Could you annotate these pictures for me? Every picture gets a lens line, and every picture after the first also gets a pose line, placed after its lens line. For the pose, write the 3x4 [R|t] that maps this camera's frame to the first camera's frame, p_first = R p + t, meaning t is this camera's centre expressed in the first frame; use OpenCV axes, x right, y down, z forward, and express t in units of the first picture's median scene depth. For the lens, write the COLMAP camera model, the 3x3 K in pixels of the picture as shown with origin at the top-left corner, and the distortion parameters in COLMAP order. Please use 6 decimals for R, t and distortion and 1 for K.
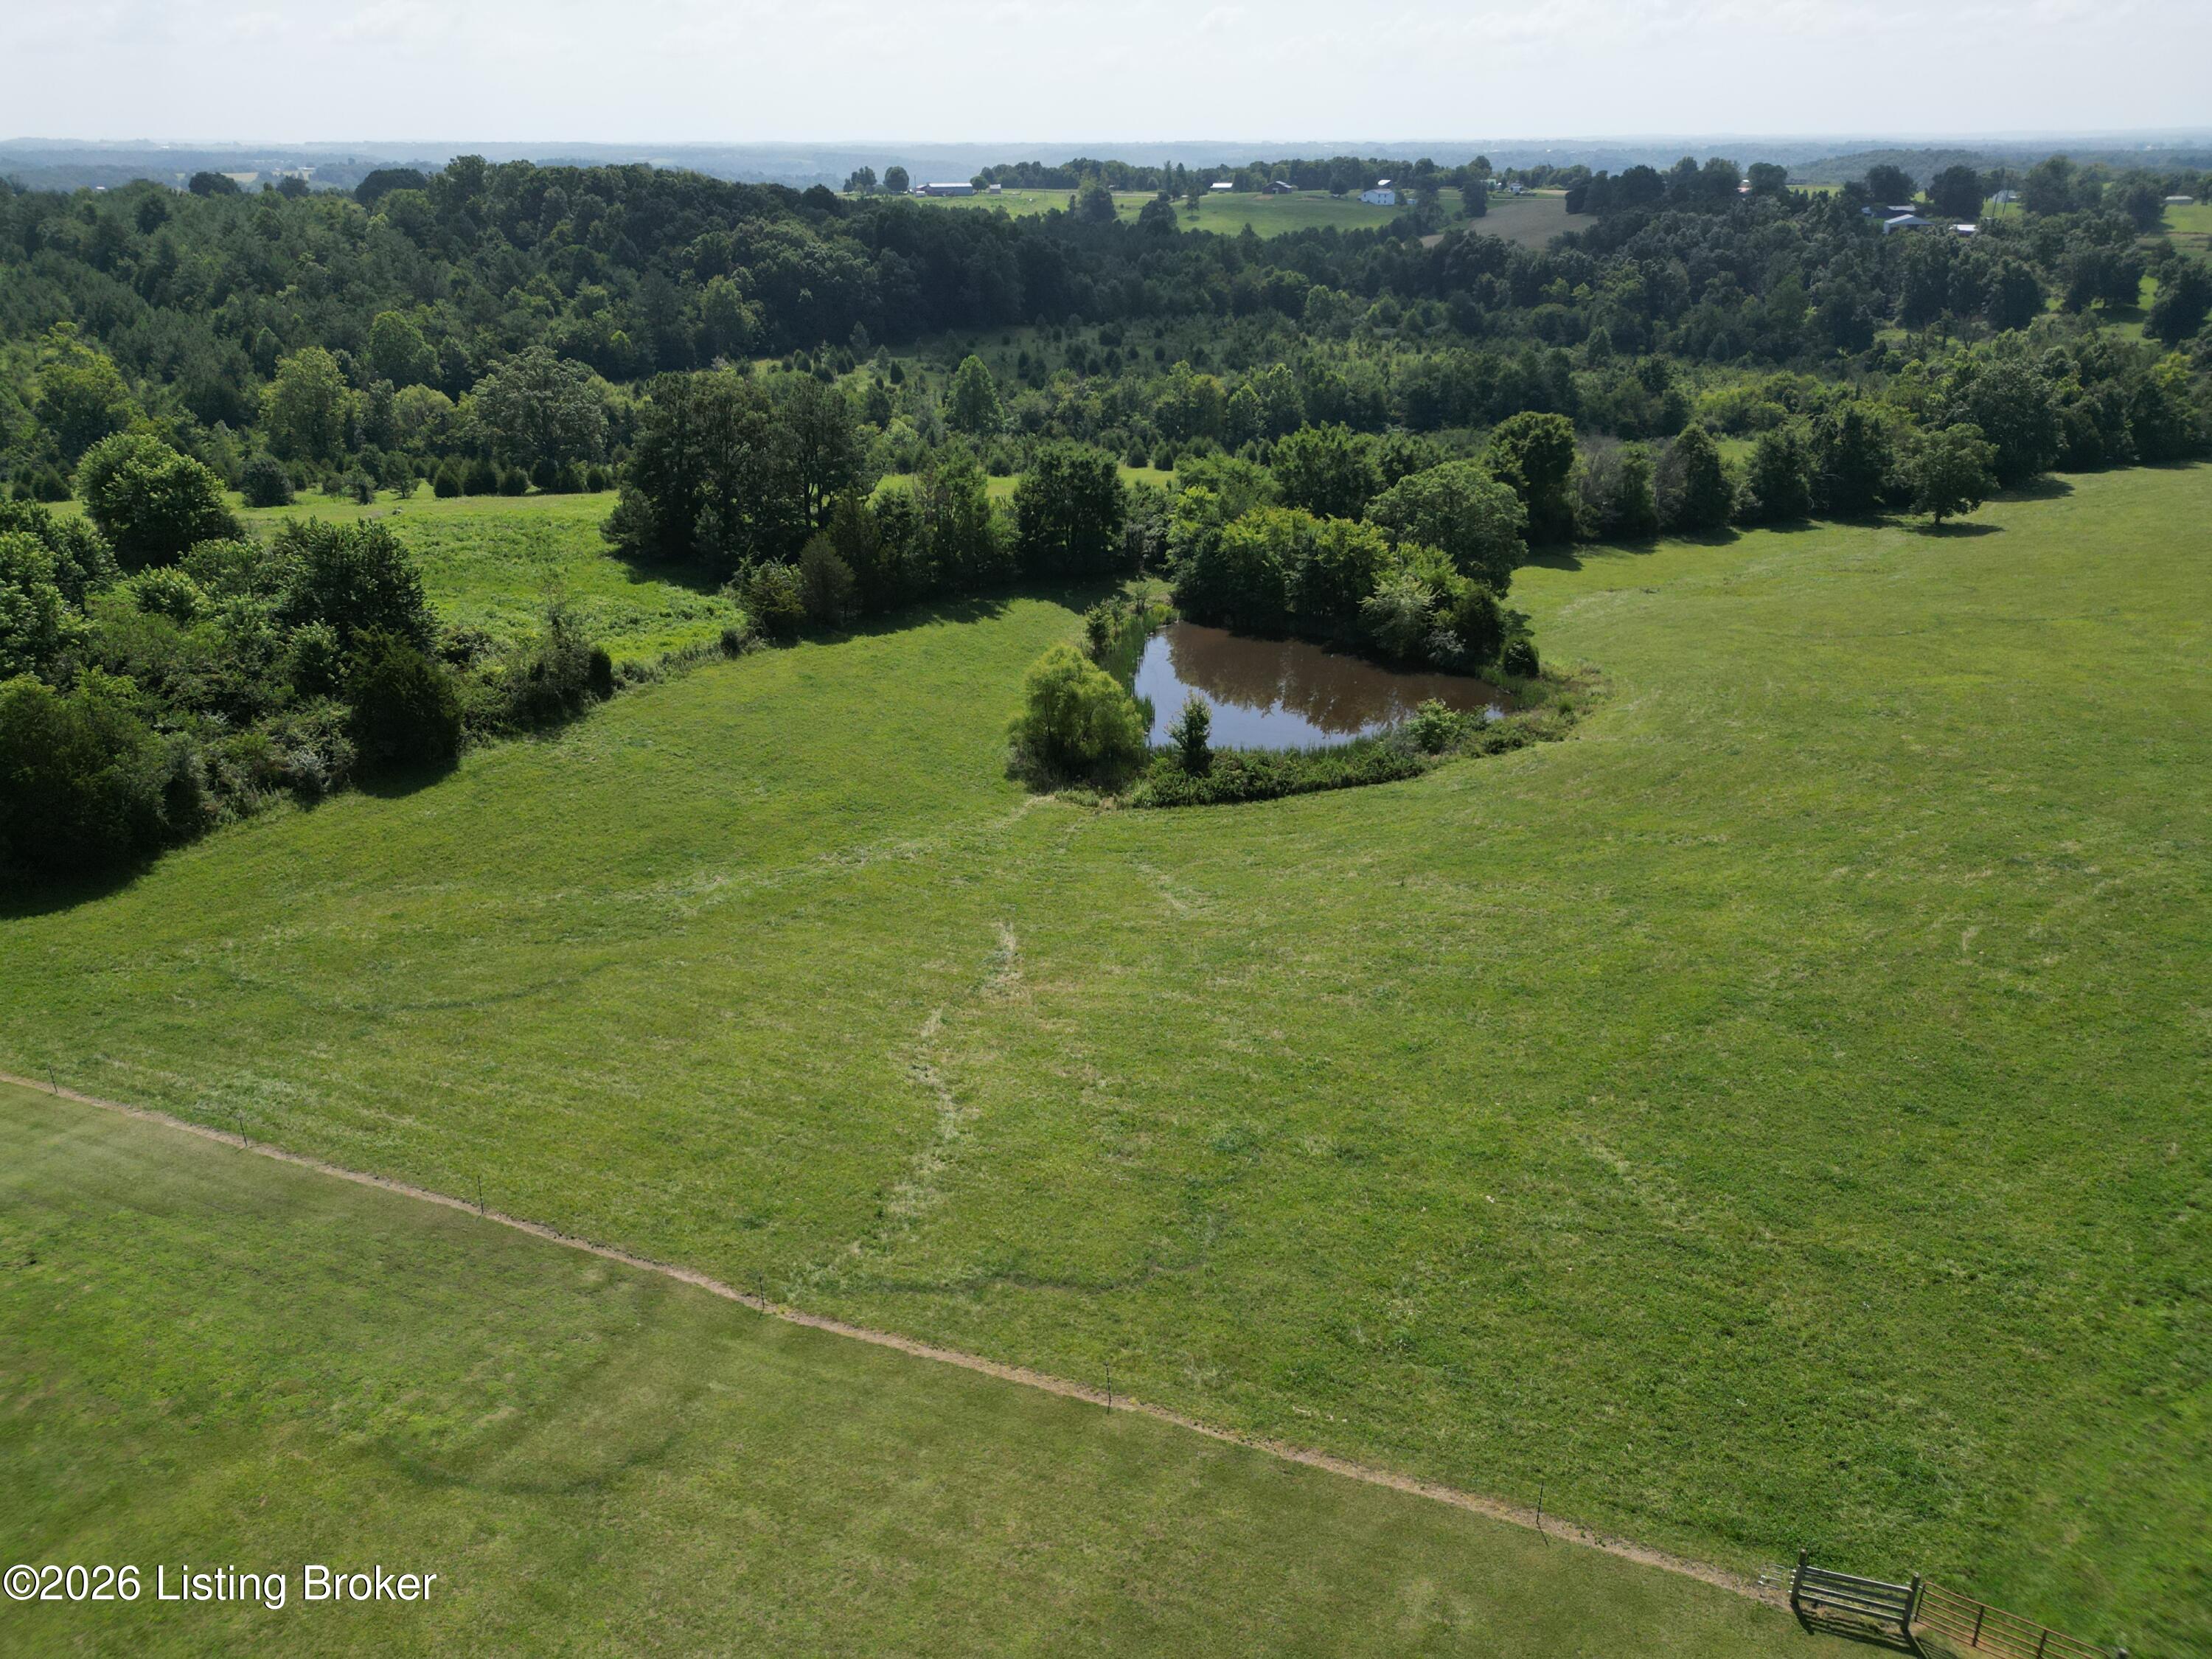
lens RADIAL K [[1598.7, 0, 1101.7], [0, 1598.7, 842.7], [0, 0, 1]] dist [0.094594, -0.082674]
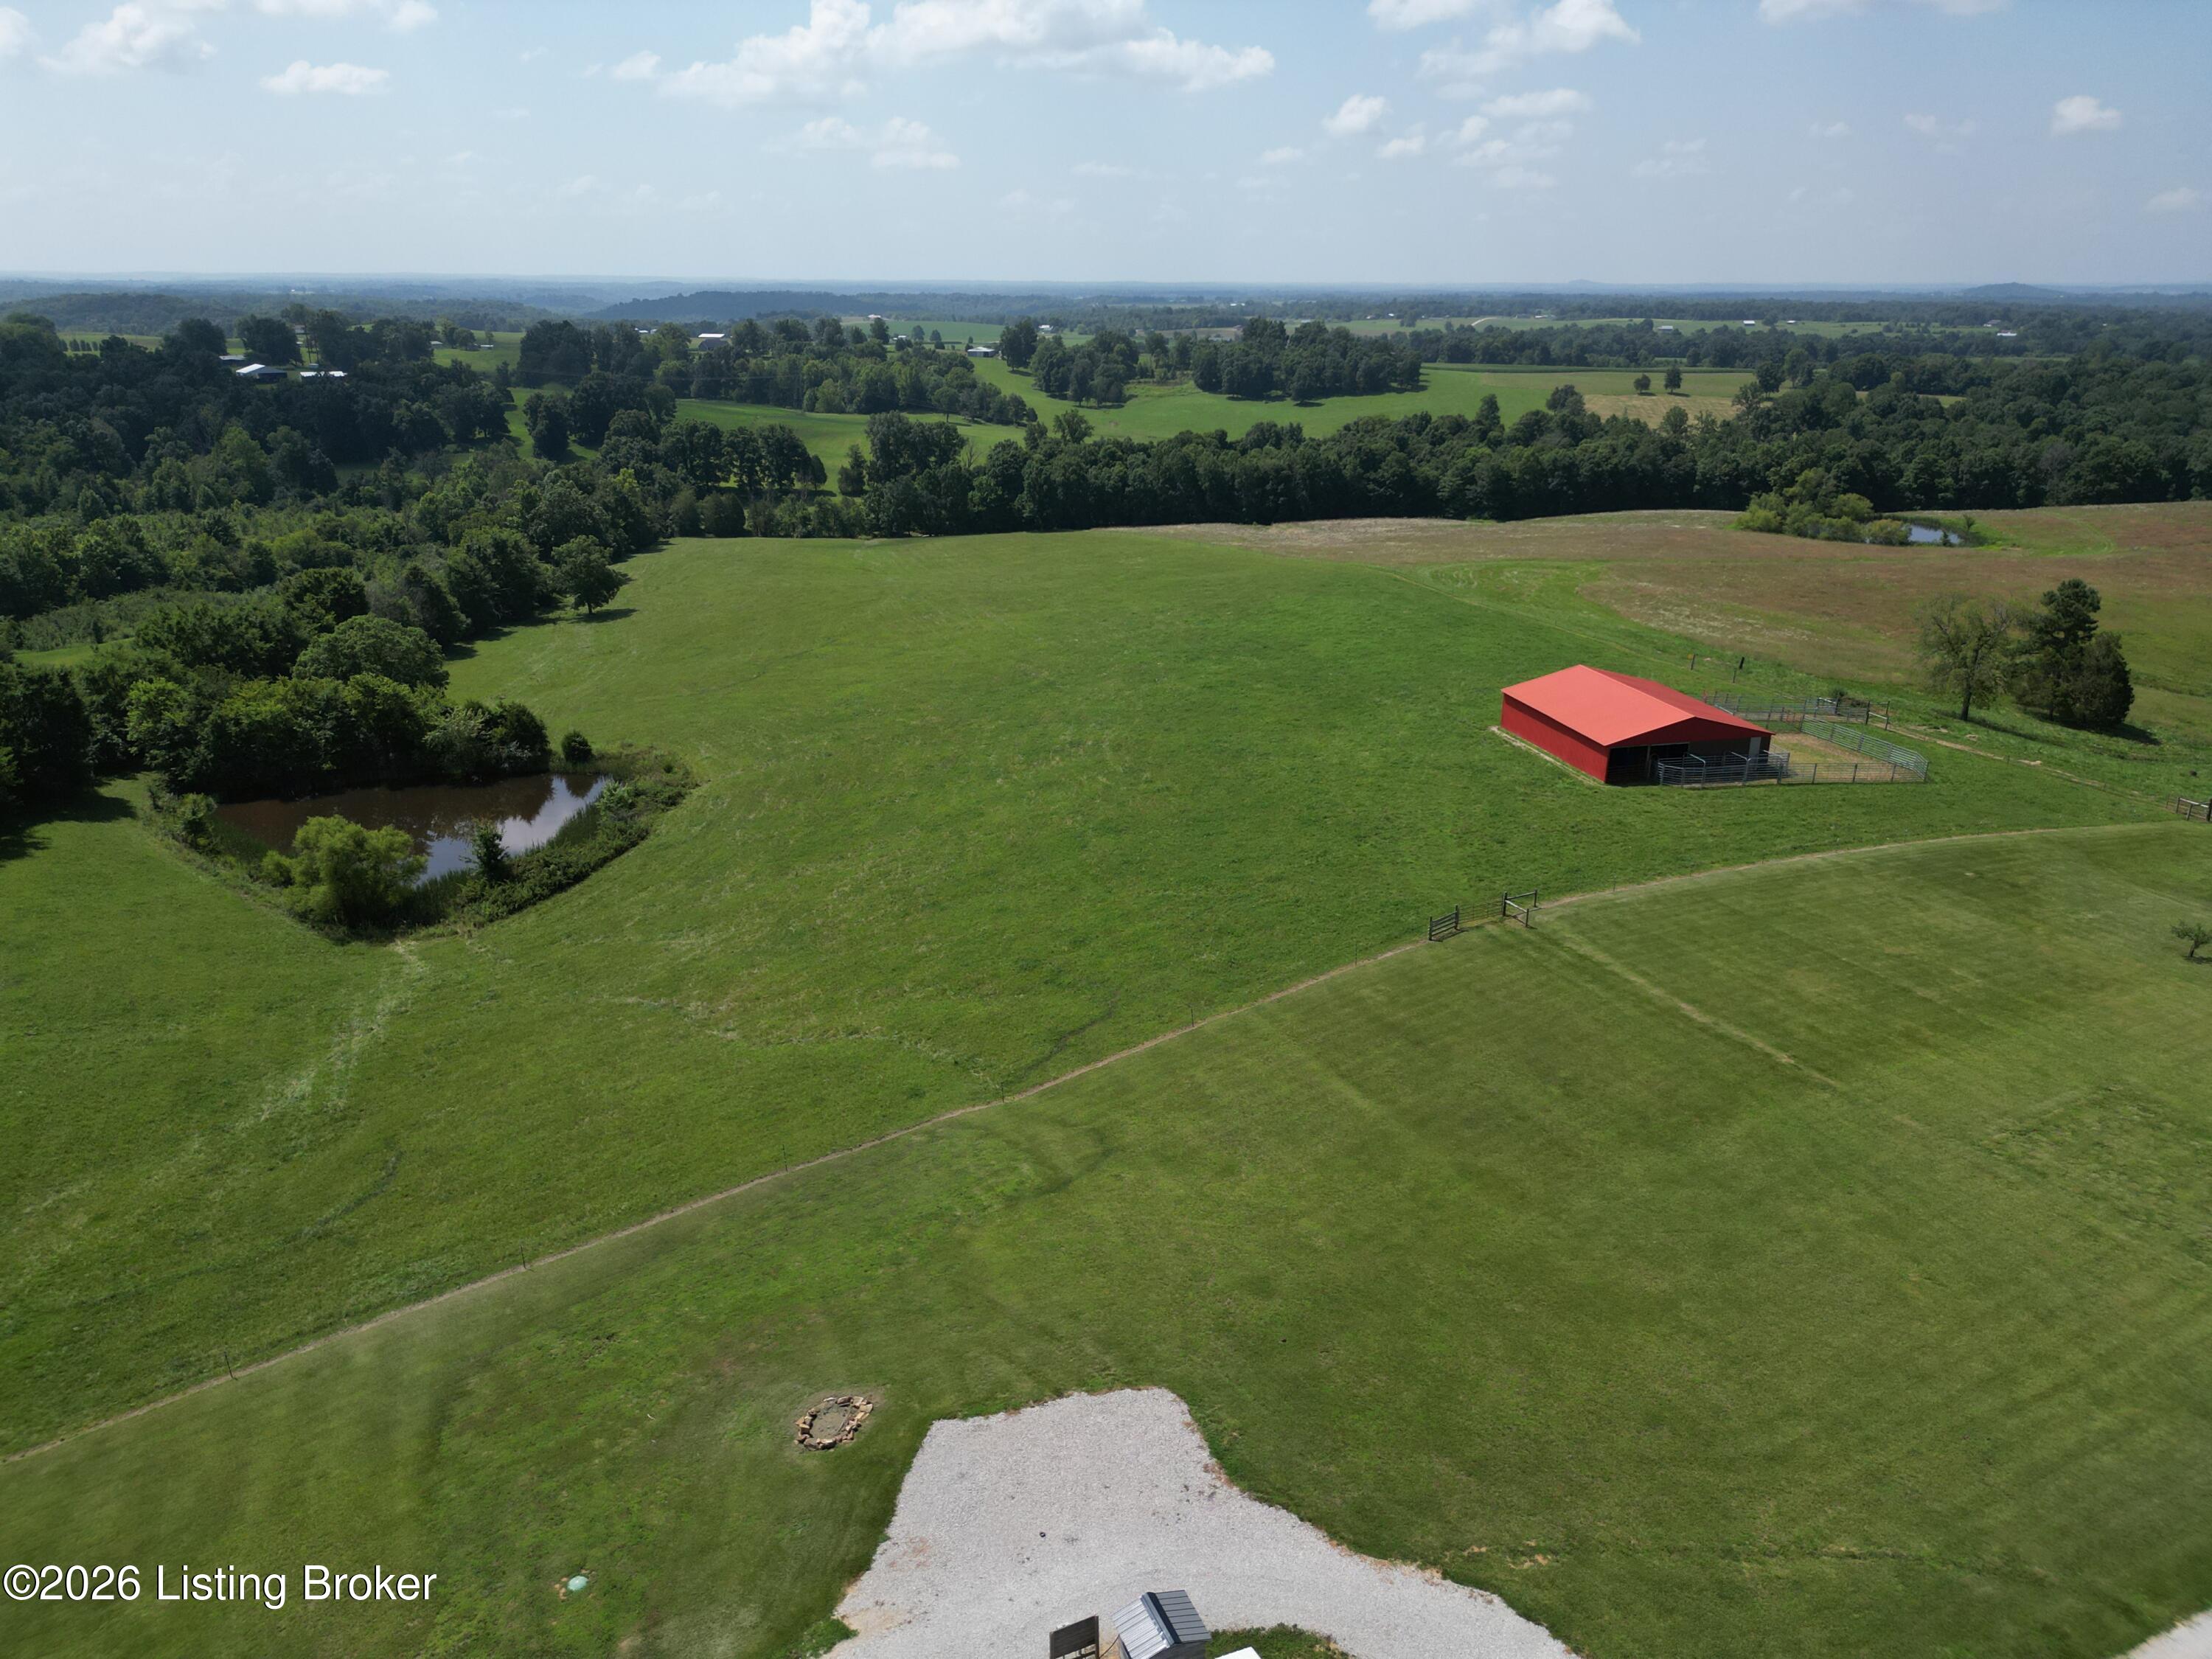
lens RADIAL K [[1598.7, 0, 1101.7], [0, 1598.7, 842.7], [0, 0, 1]] dist [0.094594, -0.082674]
pose [[0.536113, -0.283863, 0.794987, -0.515170], [0.339813, 0.934661, 0.104577, -0.037579], [-0.772729, 0.214081, 0.597544, -0.040808]]
